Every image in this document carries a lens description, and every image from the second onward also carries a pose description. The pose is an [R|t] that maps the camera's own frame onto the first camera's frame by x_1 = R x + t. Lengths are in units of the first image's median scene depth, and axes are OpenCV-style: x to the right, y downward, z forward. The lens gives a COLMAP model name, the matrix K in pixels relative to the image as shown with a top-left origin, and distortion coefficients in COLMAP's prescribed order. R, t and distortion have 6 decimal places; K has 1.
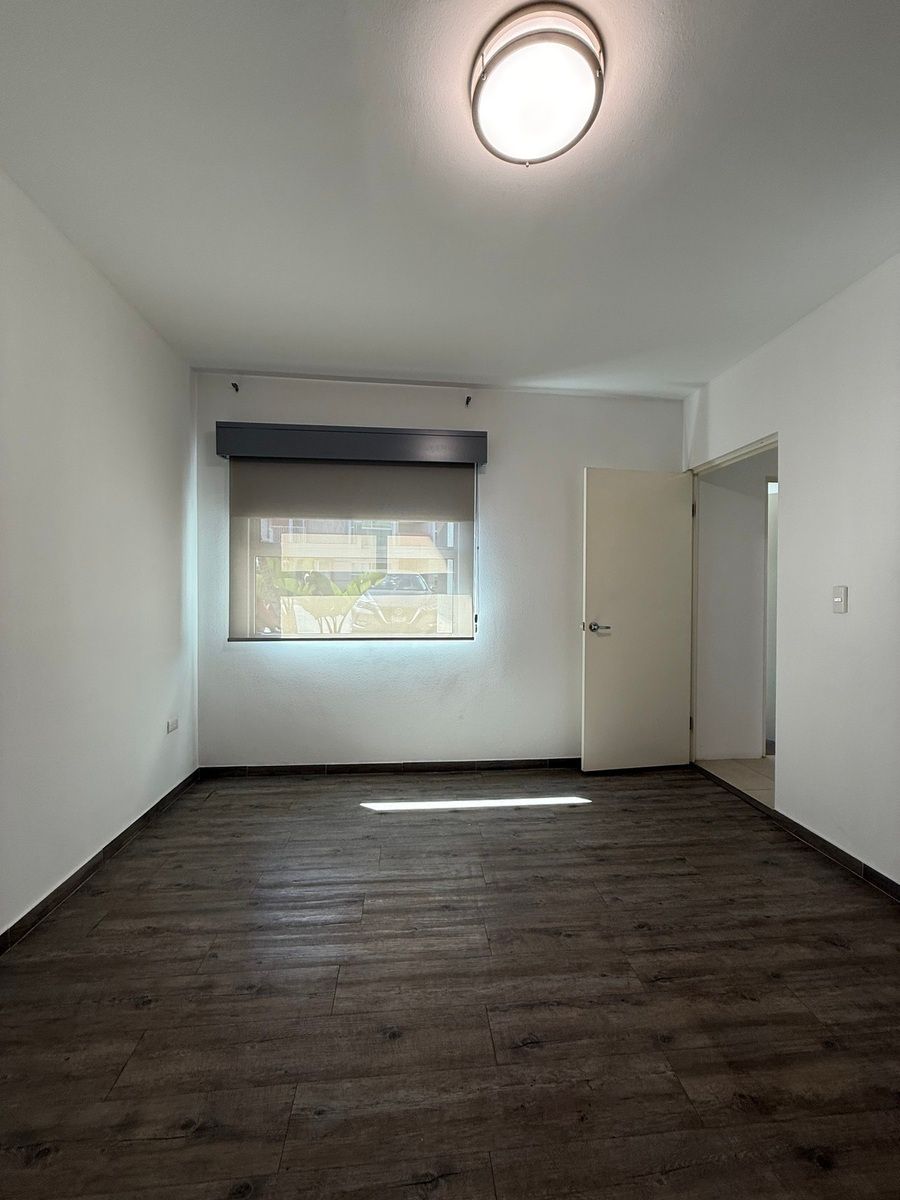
lens RADIAL K [[512.6, 0, 450.0], [0, 512.6, 600.0], [0, 0, 1]] dist [0.000578, 0.000119]
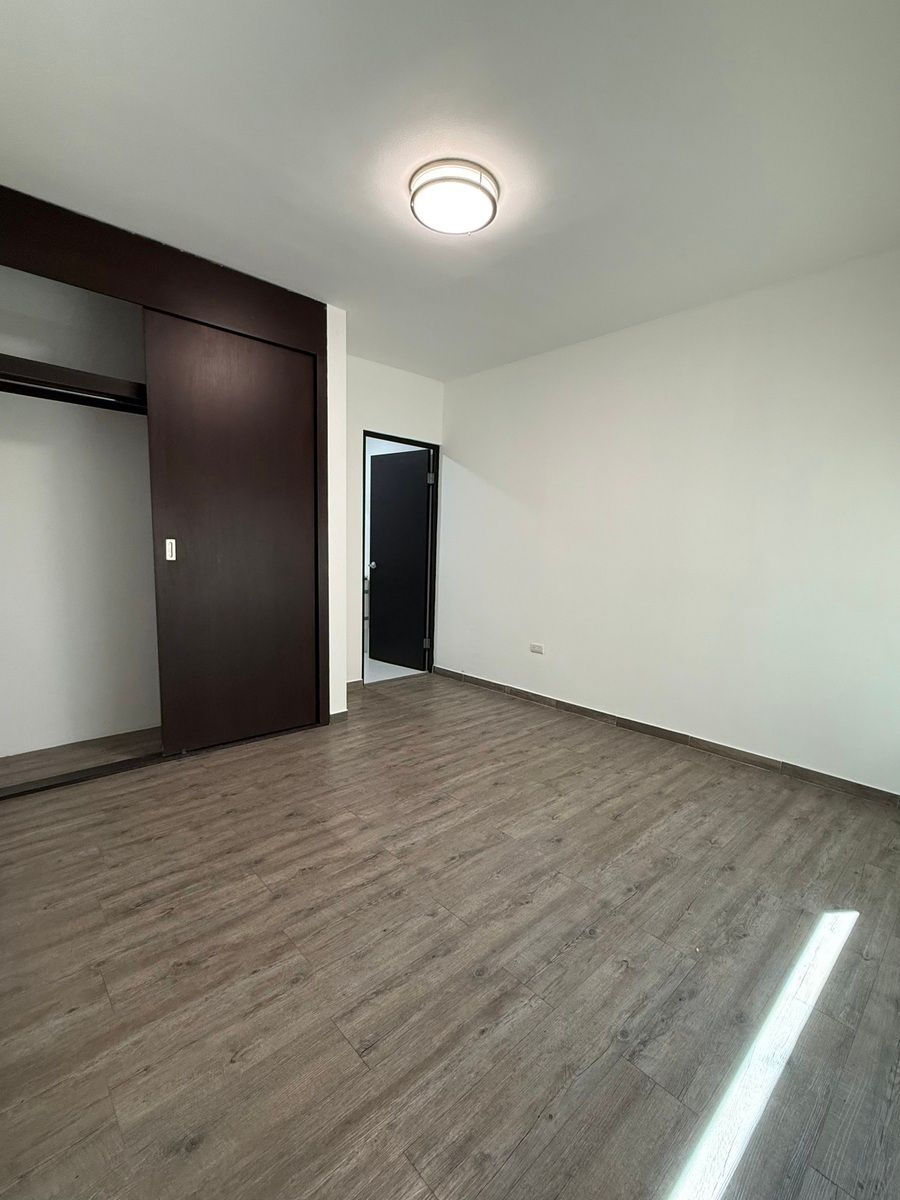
lens RADIAL K [[512.6, 0, 450.0], [0, 512.6, 600.0], [0, 0, 1]] dist [0.000578, 0.000119]
pose [[-0.808243, 0.030365, -0.588065, 0.844041], [-0.046454, 0.992269, 0.115082, -0.018722], [0.587013, 0.120332, -0.800585, 1.765623]]
